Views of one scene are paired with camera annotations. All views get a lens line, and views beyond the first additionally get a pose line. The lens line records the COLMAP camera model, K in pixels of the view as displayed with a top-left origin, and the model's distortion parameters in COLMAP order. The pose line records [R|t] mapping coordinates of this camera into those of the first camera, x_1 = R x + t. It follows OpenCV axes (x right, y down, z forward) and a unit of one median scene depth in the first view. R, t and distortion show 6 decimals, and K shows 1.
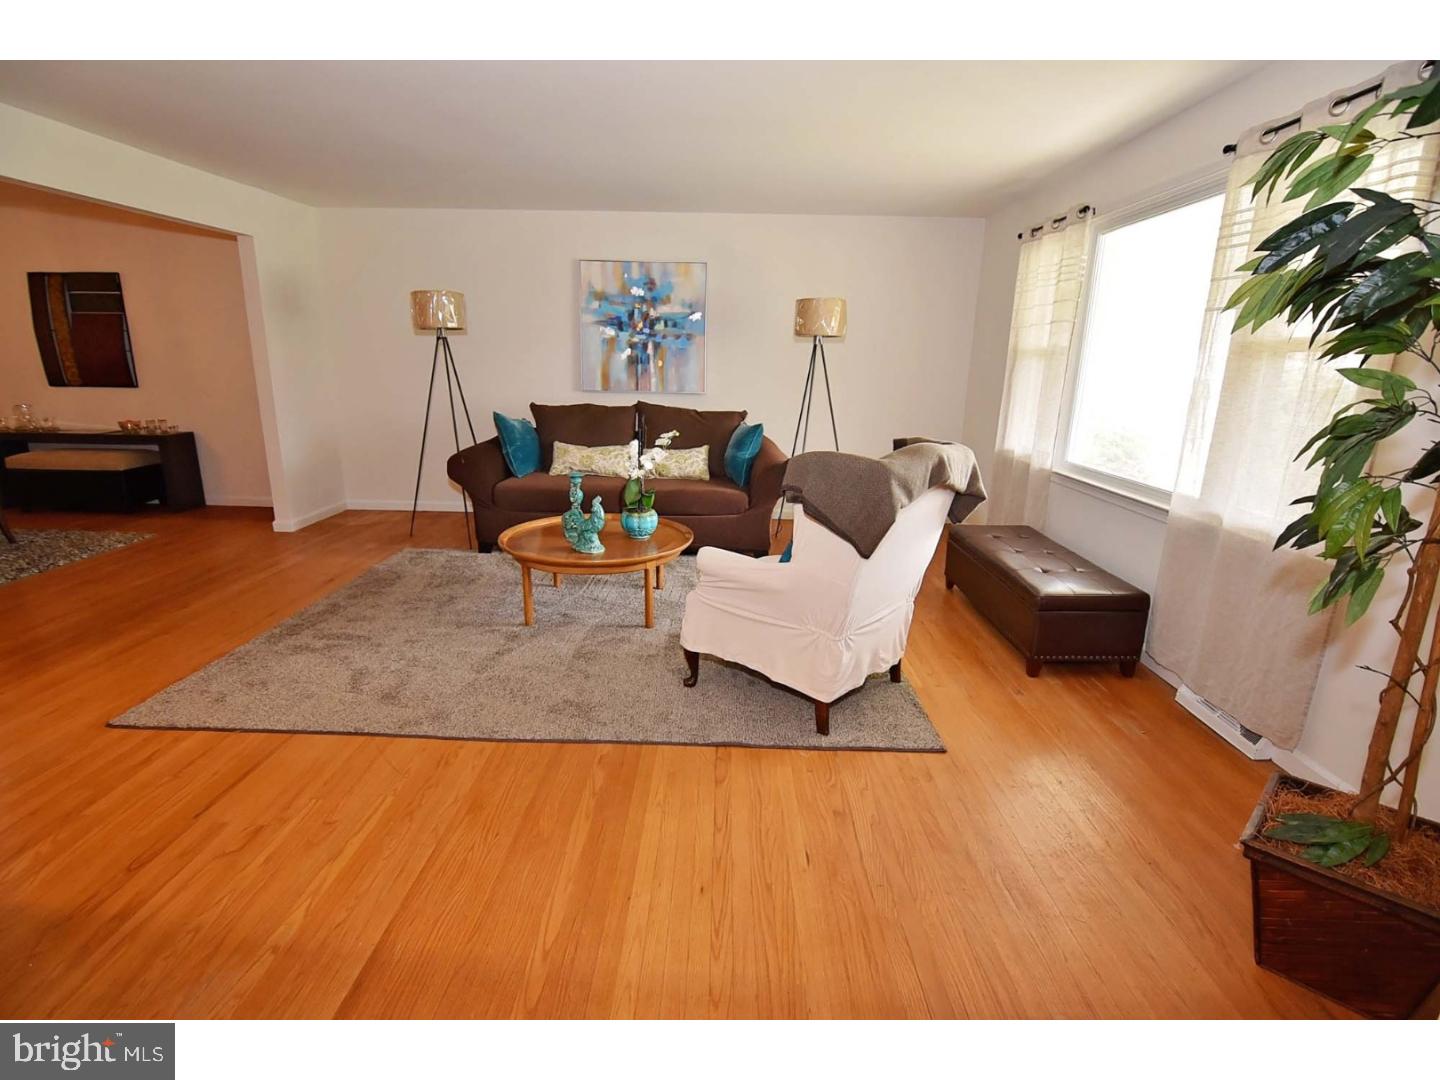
lens RADIAL K [[695.0, 0, 716.4], [0, 695.0, 539.5], [0, 0, 1]] dist [-0.022328, -0.001836]
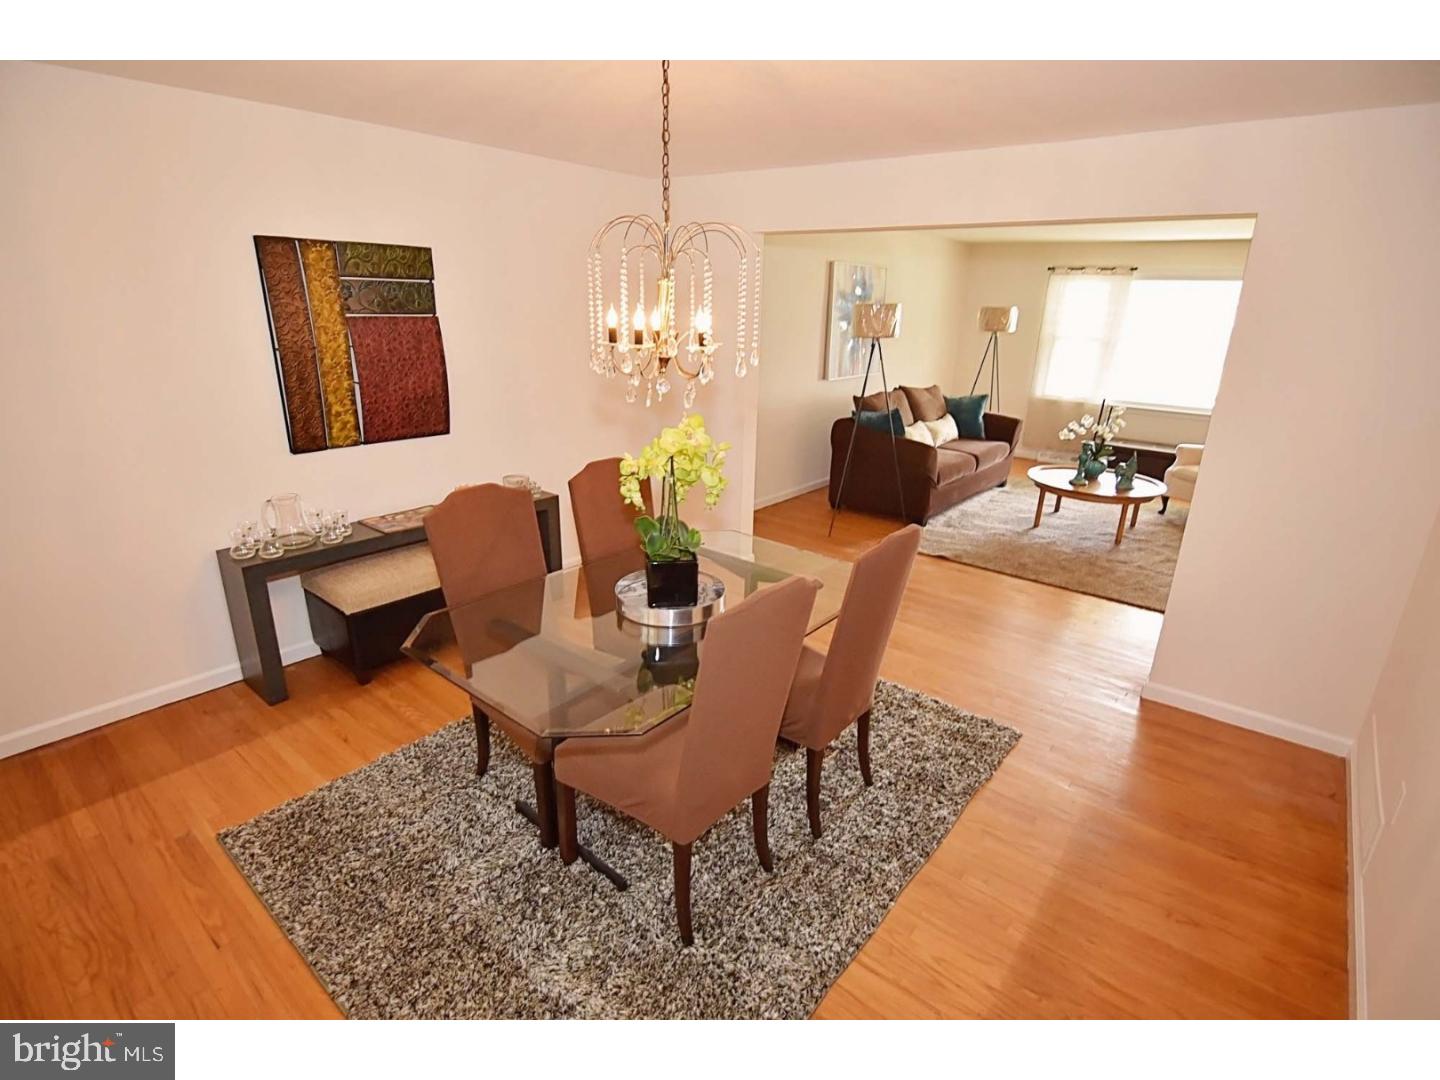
lens RADIAL K [[709.1, 0, 719.3], [0, 709.1, 538.8], [0, 0, 1]] dist [-0.001425, -0.000148]
pose [[0.622777, -0.256175, 0.739272, -1.249484], [0.191260, 0.966058, 0.173641, -0.202309], [-0.758663, 0.033253, 0.650635, 0.402261]]
